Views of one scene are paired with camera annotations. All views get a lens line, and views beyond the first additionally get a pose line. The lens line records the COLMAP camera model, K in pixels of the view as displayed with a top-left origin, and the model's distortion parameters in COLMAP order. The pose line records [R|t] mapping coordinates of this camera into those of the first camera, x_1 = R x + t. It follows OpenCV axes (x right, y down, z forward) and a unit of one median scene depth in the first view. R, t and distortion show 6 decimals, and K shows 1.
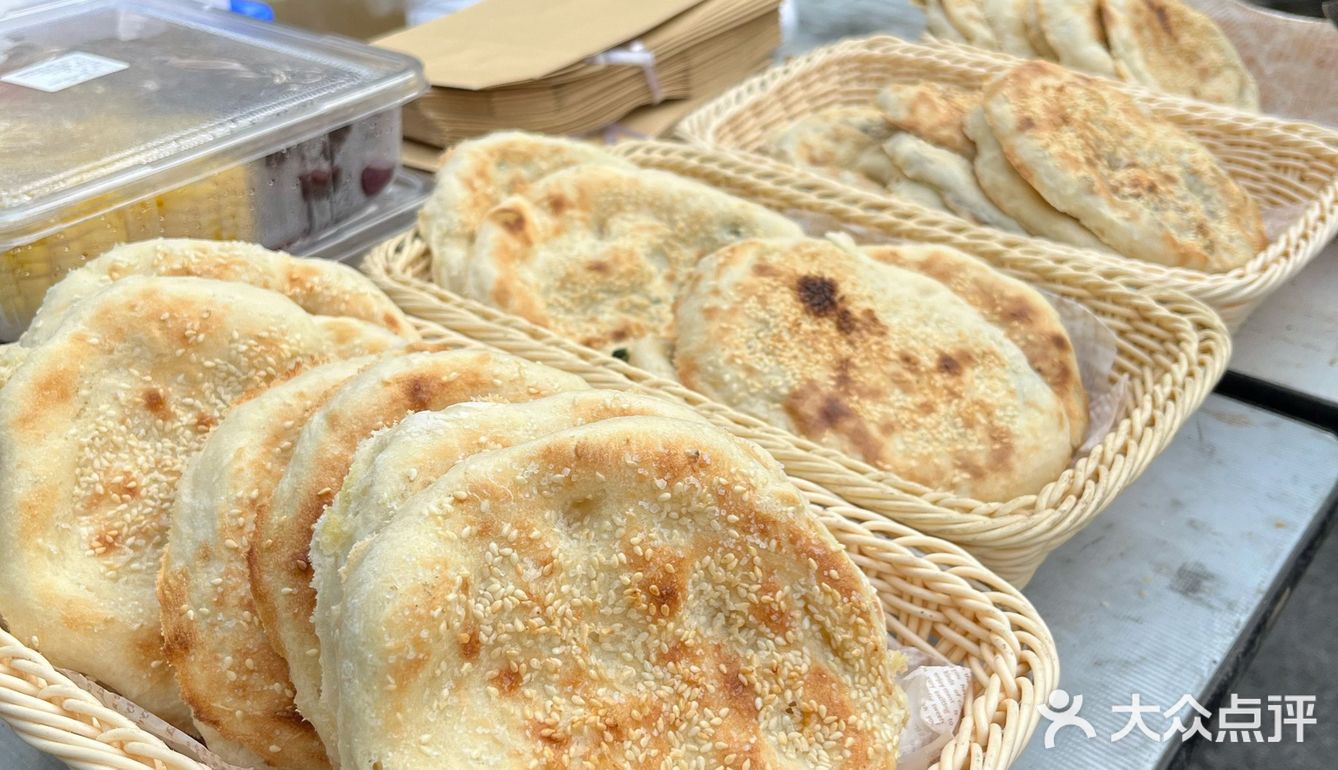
lens RADIAL K [[1364.1, 0, 669.0], [0, 1364.1, 385.0], [0, 0, 1]] dist [0.101415, 0.014826]
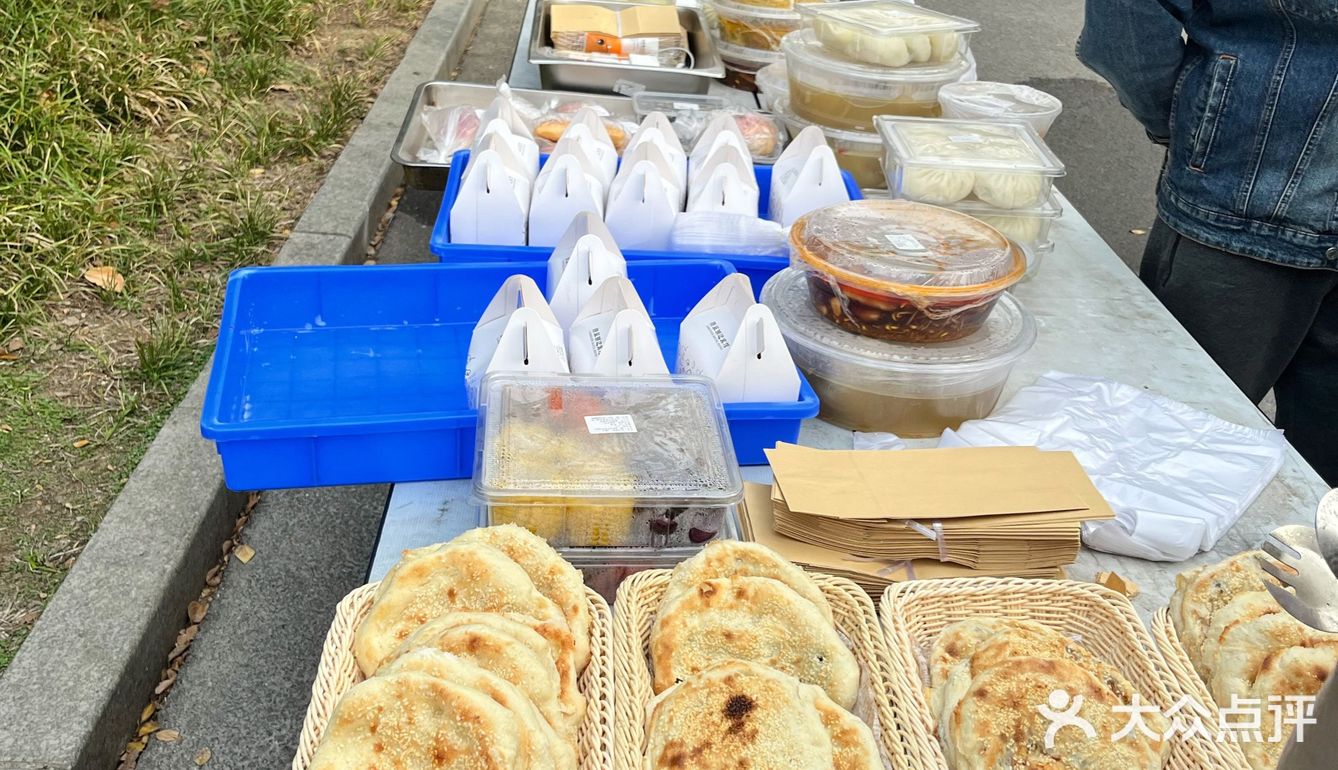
lens RADIAL K [[1364.1, 0, 669.0], [0, 1364.1, 385.0], [0, 0, 1]] dist [0.101415, 0.014826]
pose [[0.623127, 0.367999, -0.690137, 1.137902], [-0.432583, 0.897300, 0.087883, -0.563455], [0.651602, 0.243780, 0.718322, -0.480123]]
